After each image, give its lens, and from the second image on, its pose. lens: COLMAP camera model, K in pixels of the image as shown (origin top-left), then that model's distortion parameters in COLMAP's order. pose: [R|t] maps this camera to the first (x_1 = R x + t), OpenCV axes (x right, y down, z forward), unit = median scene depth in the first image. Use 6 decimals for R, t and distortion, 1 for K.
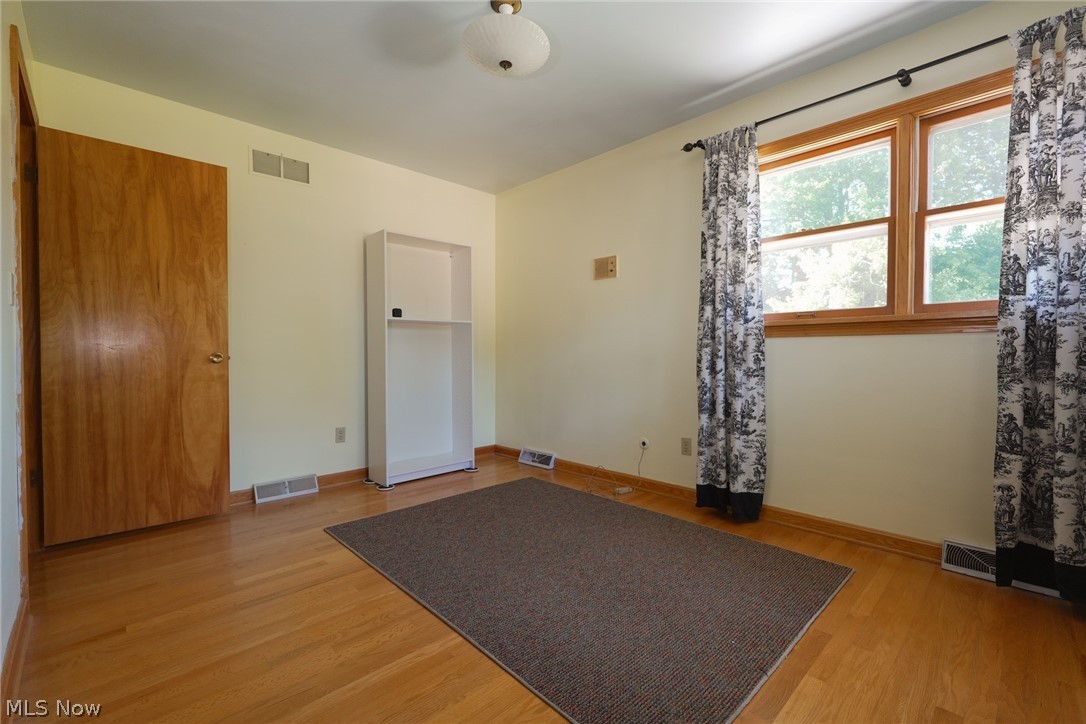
lens RADIAL K [[467.8, 0, 543.0], [0, 467.8, 362.0], [0, 0, 1]] dist [-0.001488, -0.000383]
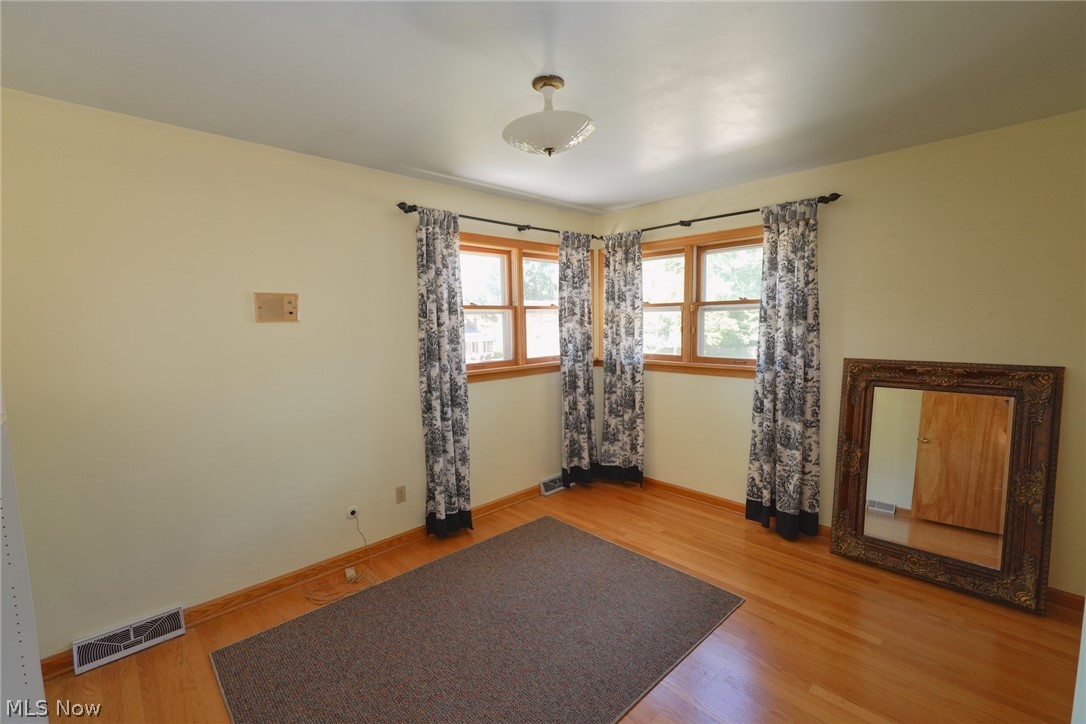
lens RADIAL K [[467.8, 0, 543.0], [0, 467.8, 362.0], [0, 0, 1]] dist [-0.001488, -0.000383]
pose [[-0.001421, -0.092072, 0.995751, -0.808857], [0.032508, 0.995222, 0.092069, -0.227285], [-0.999470, 0.032501, 0.001578, 0.780672]]
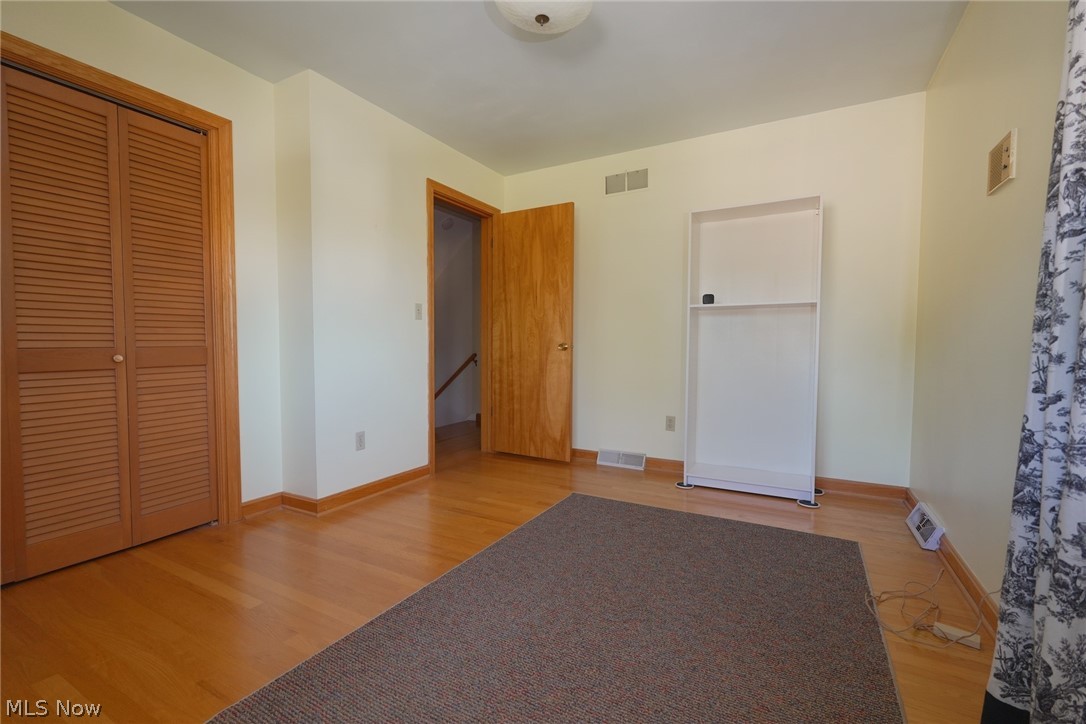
lens RADIAL K [[468.4, 0, 543.0], [0, 468.4, 362.0], [0, 0, 1]] dist [-0.000971, -0.000110]
pose [[0.297147, 0.042197, -0.953899, 0.607503], [-0.021005, 0.999070, 0.037652, -0.015004], [0.954601, 0.008849, 0.297757, 0.564880]]
